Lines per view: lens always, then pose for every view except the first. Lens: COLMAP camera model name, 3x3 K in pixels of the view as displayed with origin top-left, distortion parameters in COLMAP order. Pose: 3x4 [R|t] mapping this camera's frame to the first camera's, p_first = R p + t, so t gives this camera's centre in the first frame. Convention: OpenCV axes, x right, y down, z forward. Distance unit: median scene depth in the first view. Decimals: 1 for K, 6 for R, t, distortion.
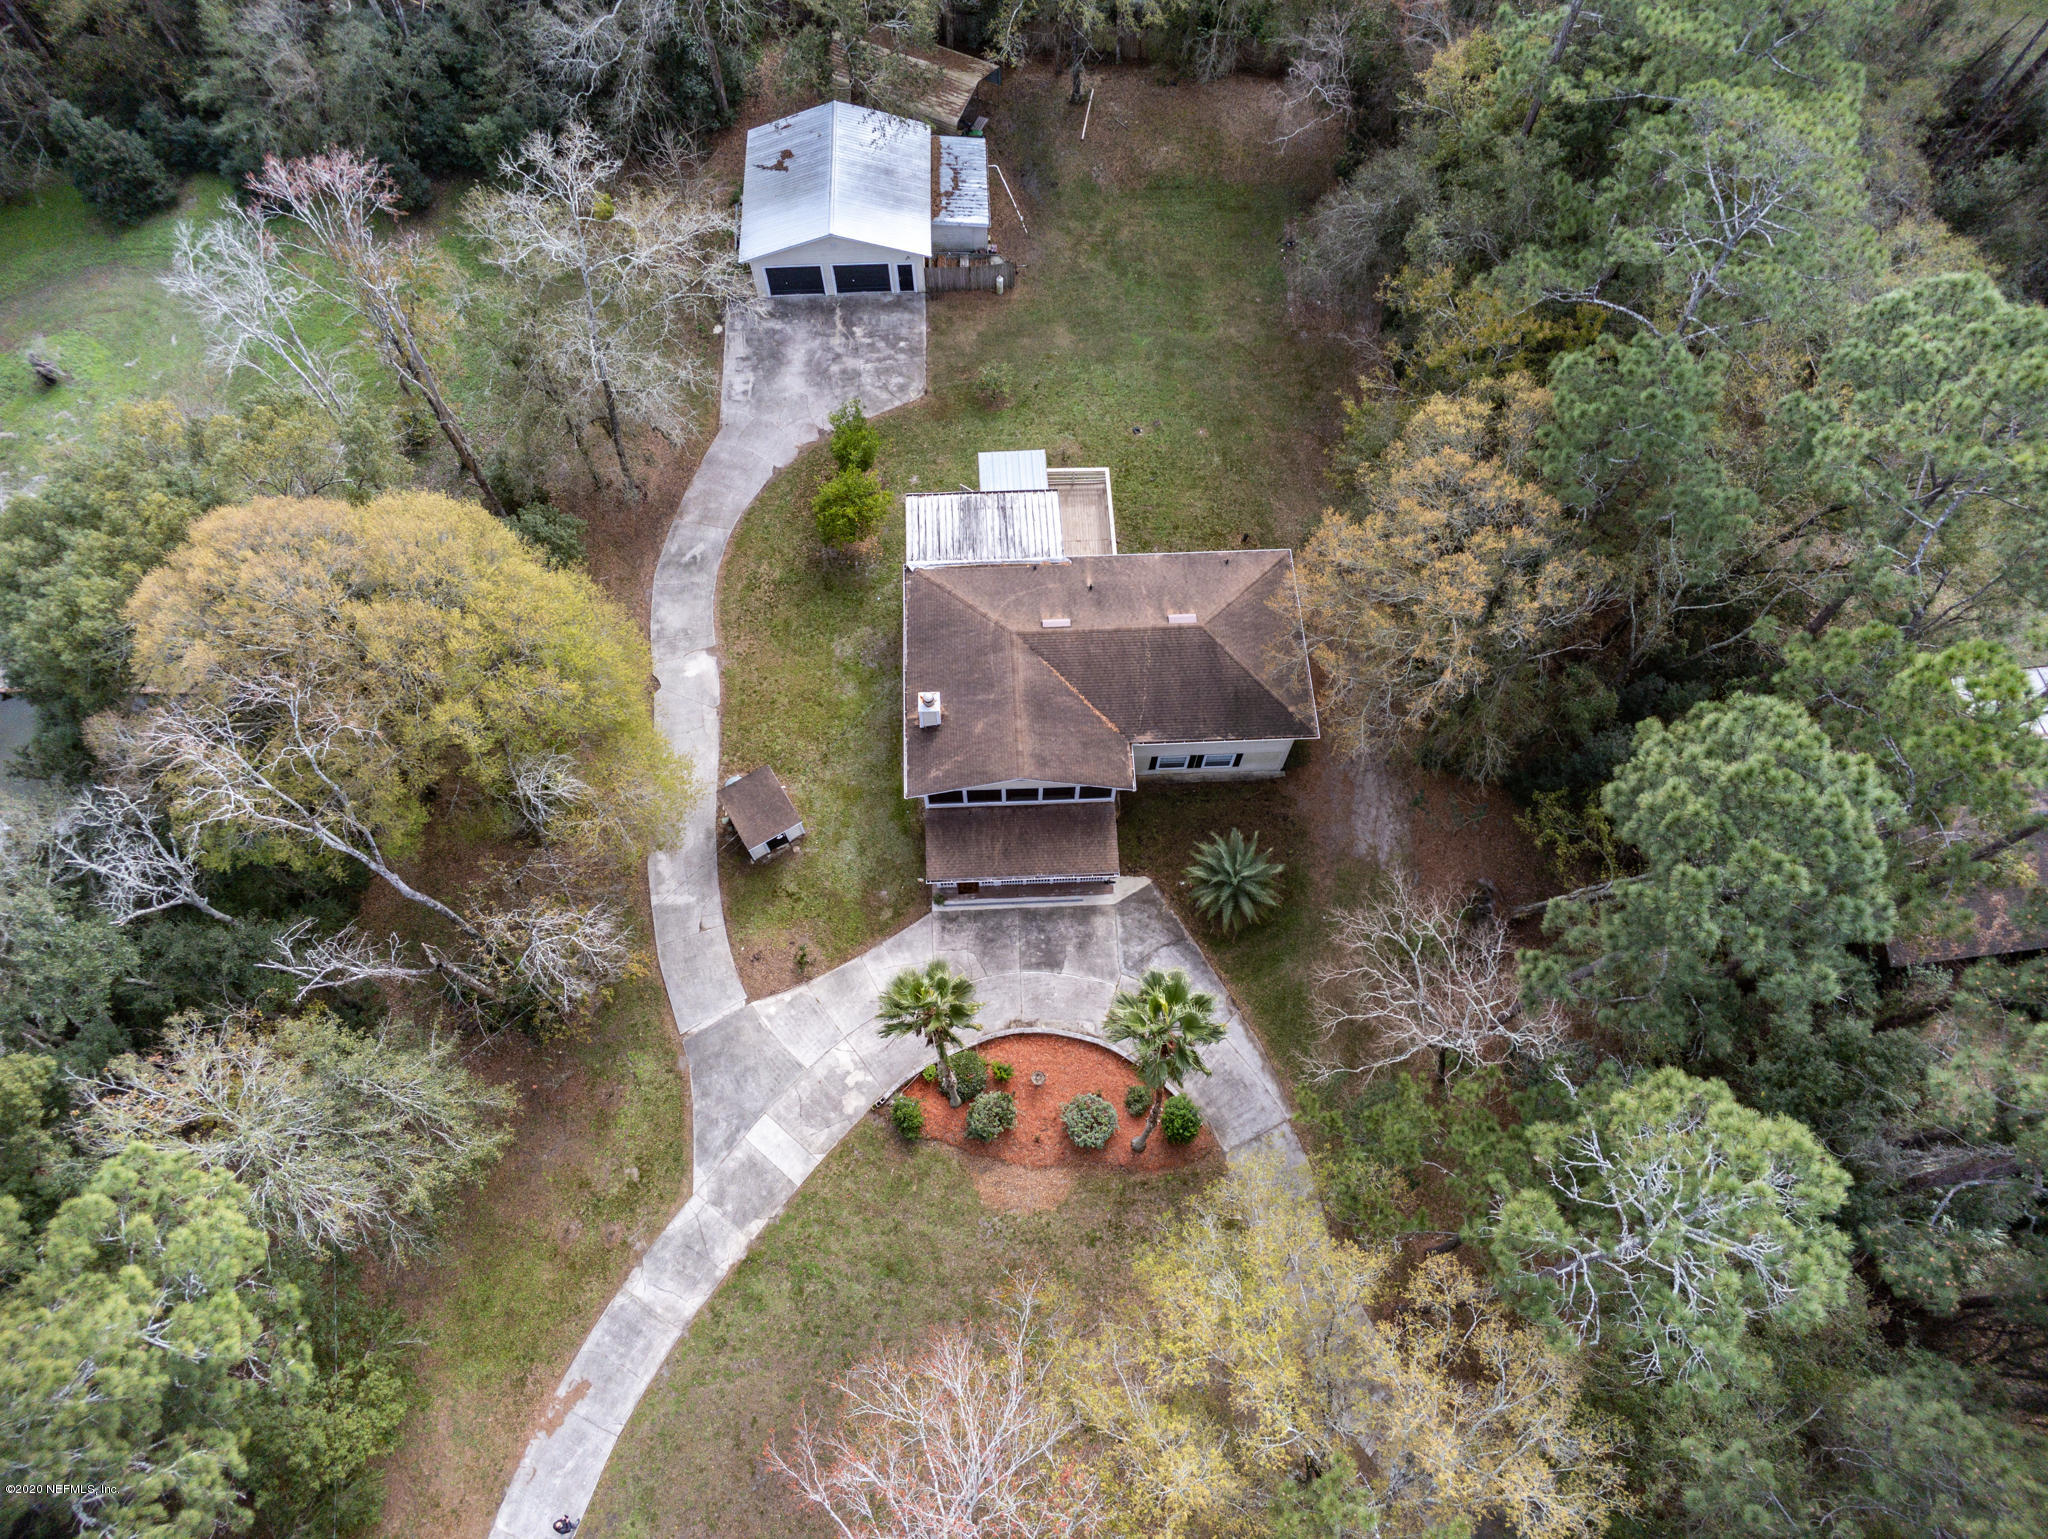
lens RADIAL K [[1277.1, 0, 1024.4], [0, 1277.1, 765.1], [0, 0, 1]] dist [-0.052742, 0.018123]
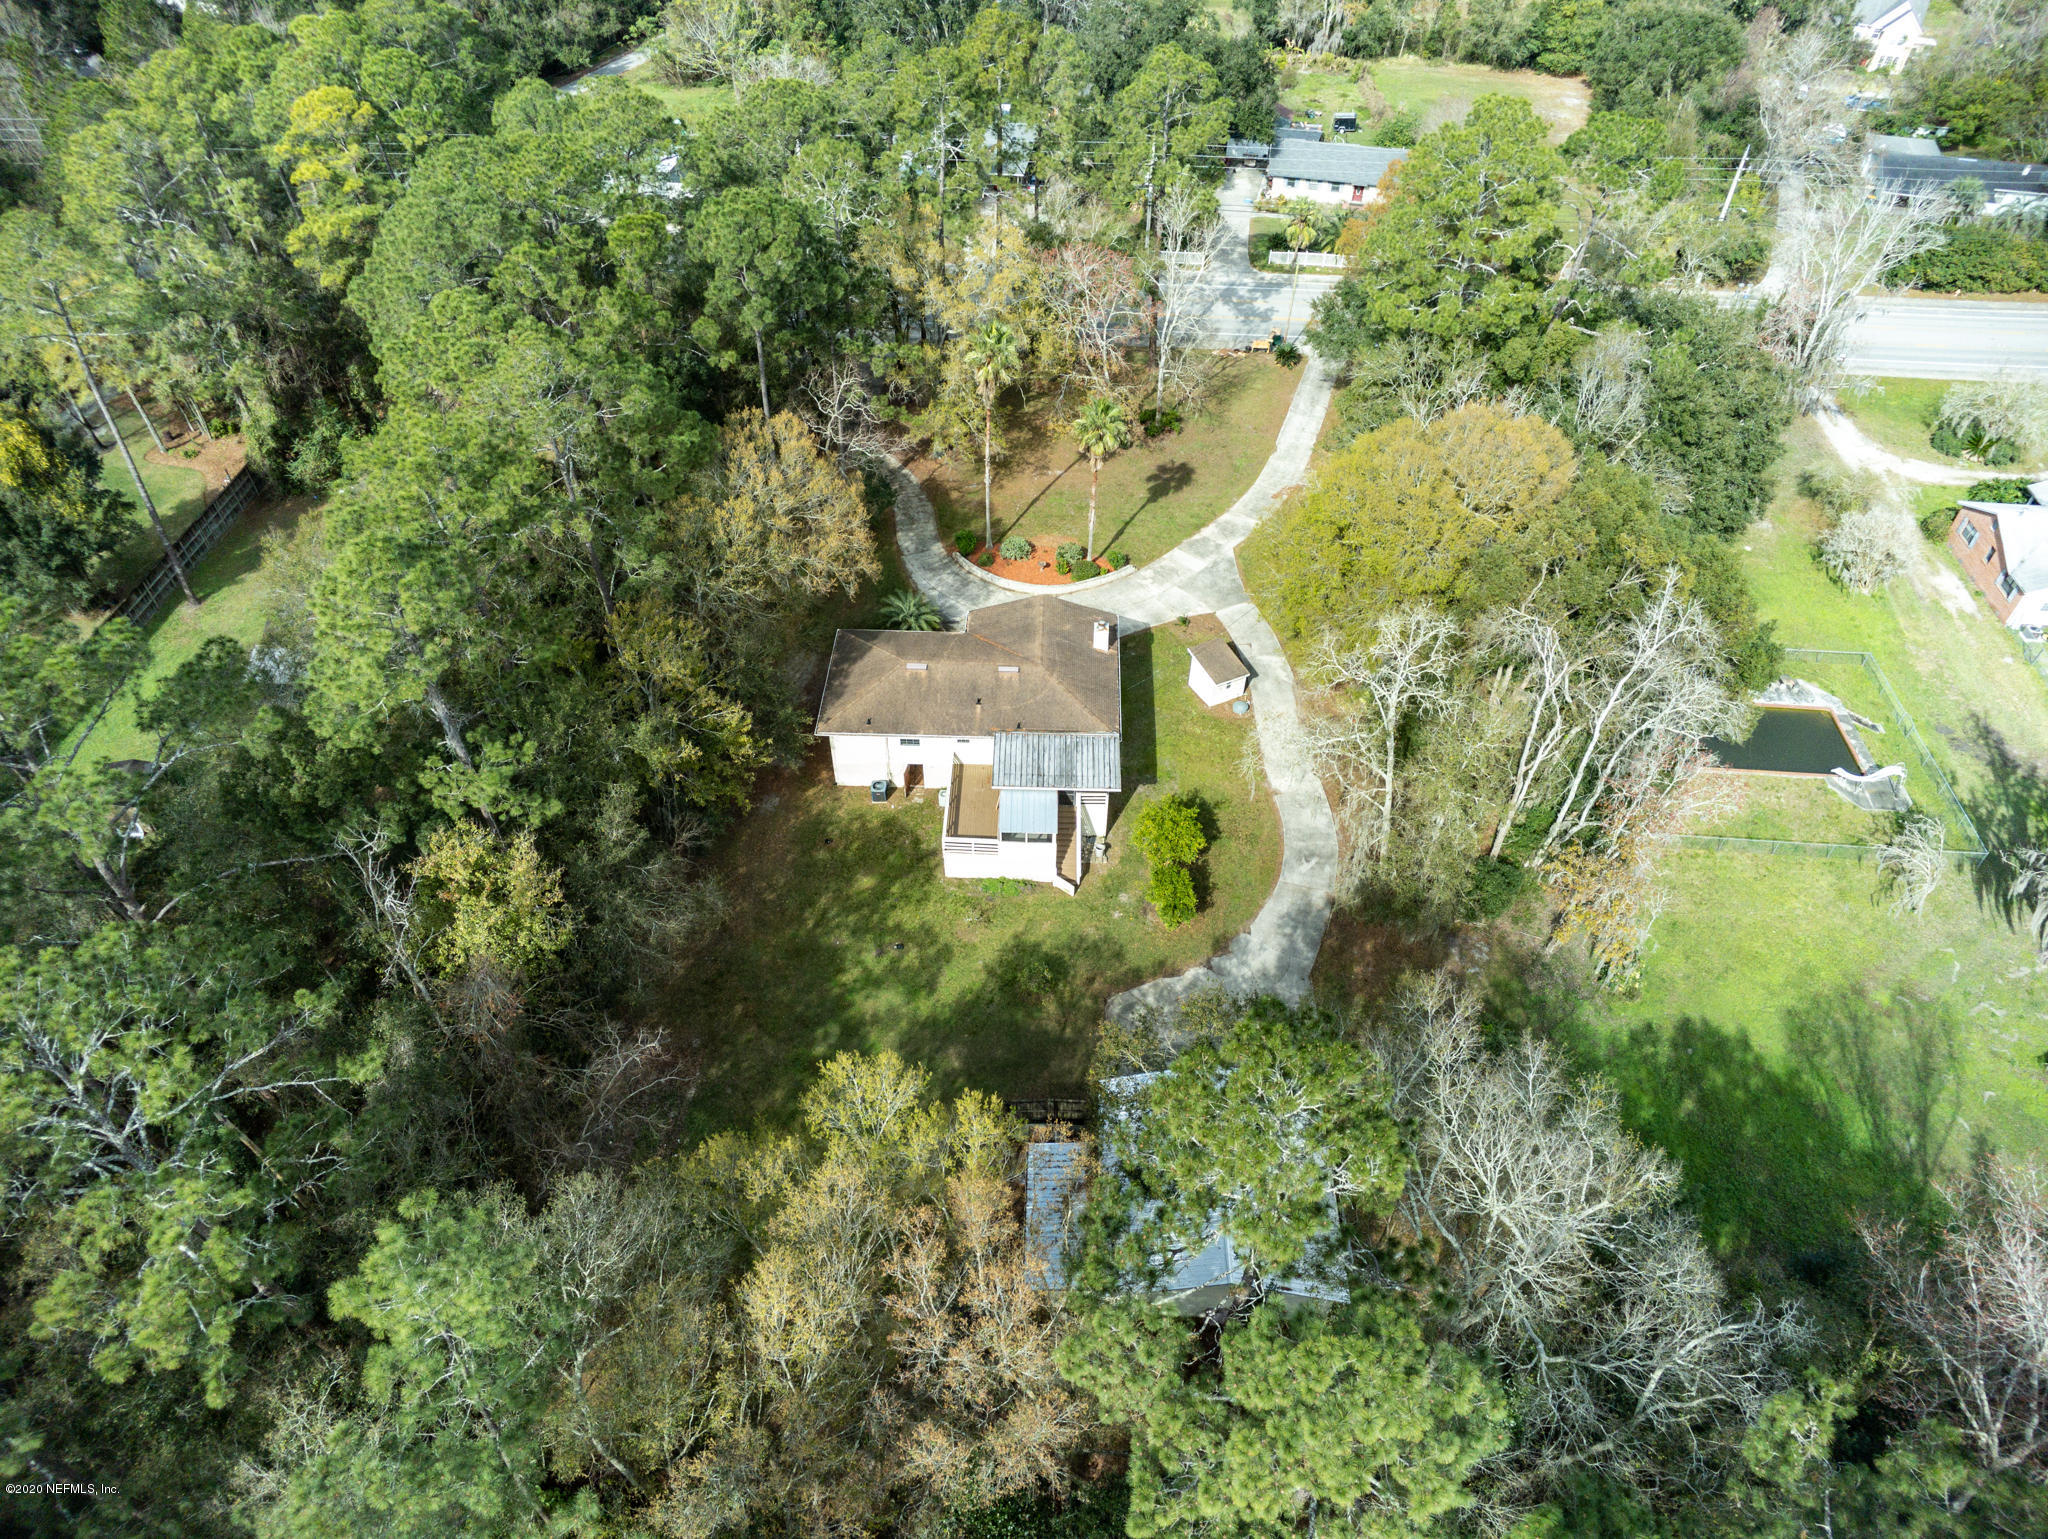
lens RADIAL K [[1277.1, 0, 1019.5], [0, 1277.1, 764.4], [0, 0, 1]] dist [-0.052742, 0.018123]
pose [[-0.996811, -0.056282, 0.056561, -0.067292], [0.072675, -0.347725, 0.934776, -1.372437], [-0.032943, 0.935906, 0.350707, 0.587570]]
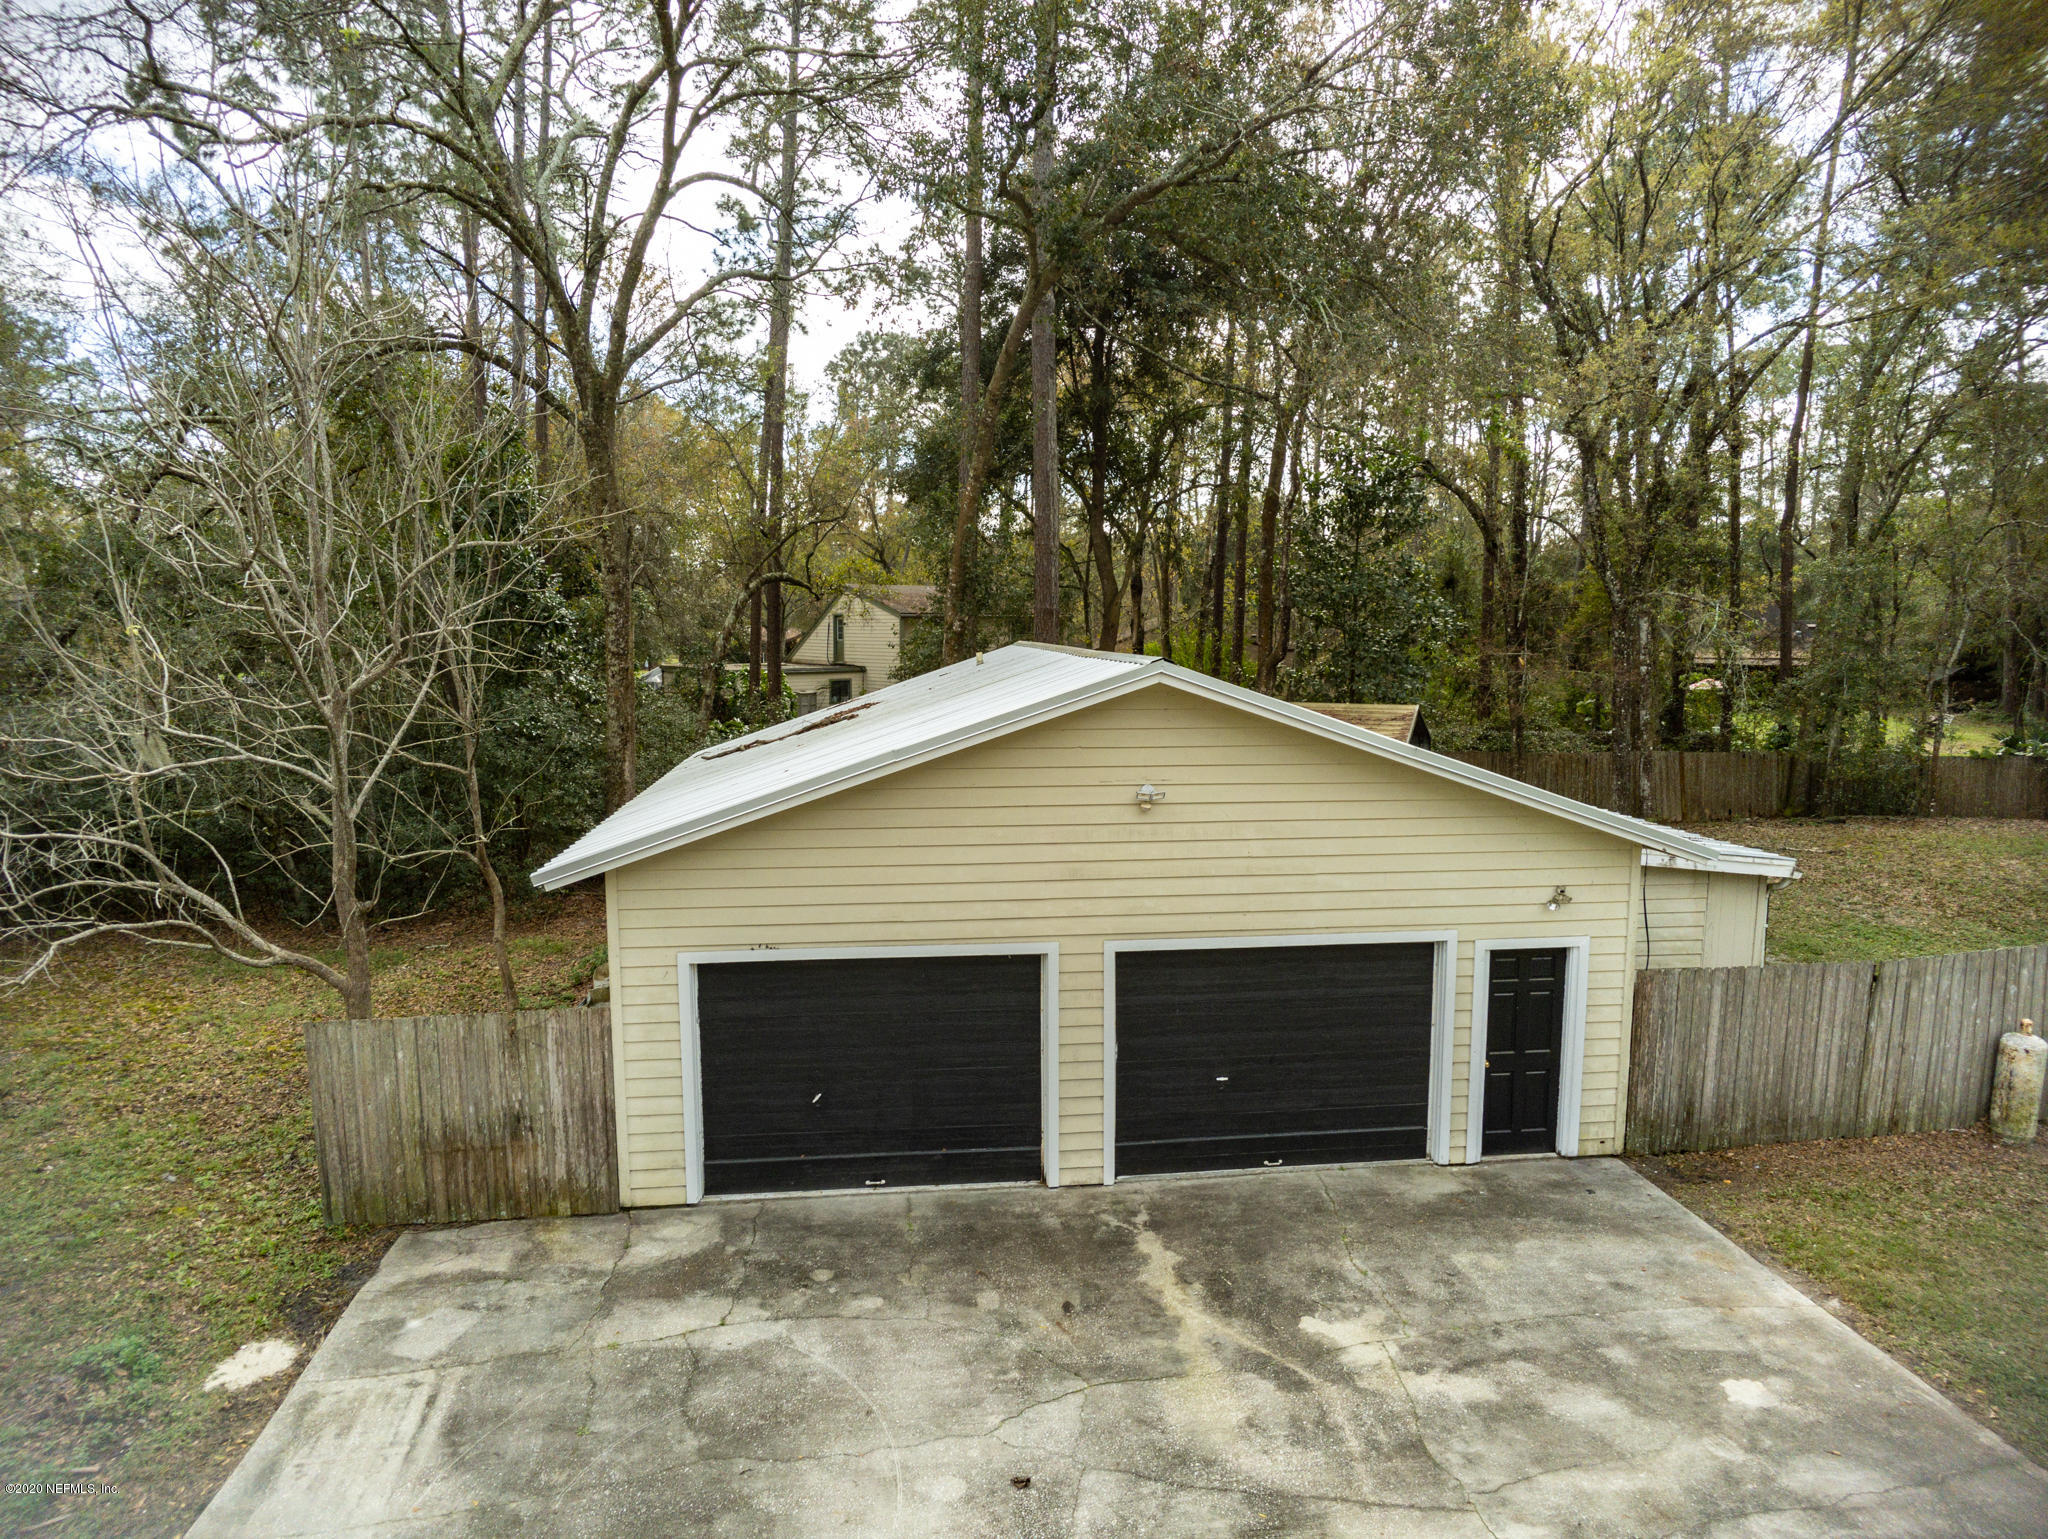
lens RADIAL K [[1277.1, 0, 1011.4], [0, 1277.1, 768.1], [0, 0, 1]] dist [-0.052742, 0.018123]
pose [[0.997574, -0.013119, 0.068365, -0.213482], [0.065726, 0.501037, -0.862927, -0.320772], [-0.022932, 0.865327, 0.500684, 1.084982]]
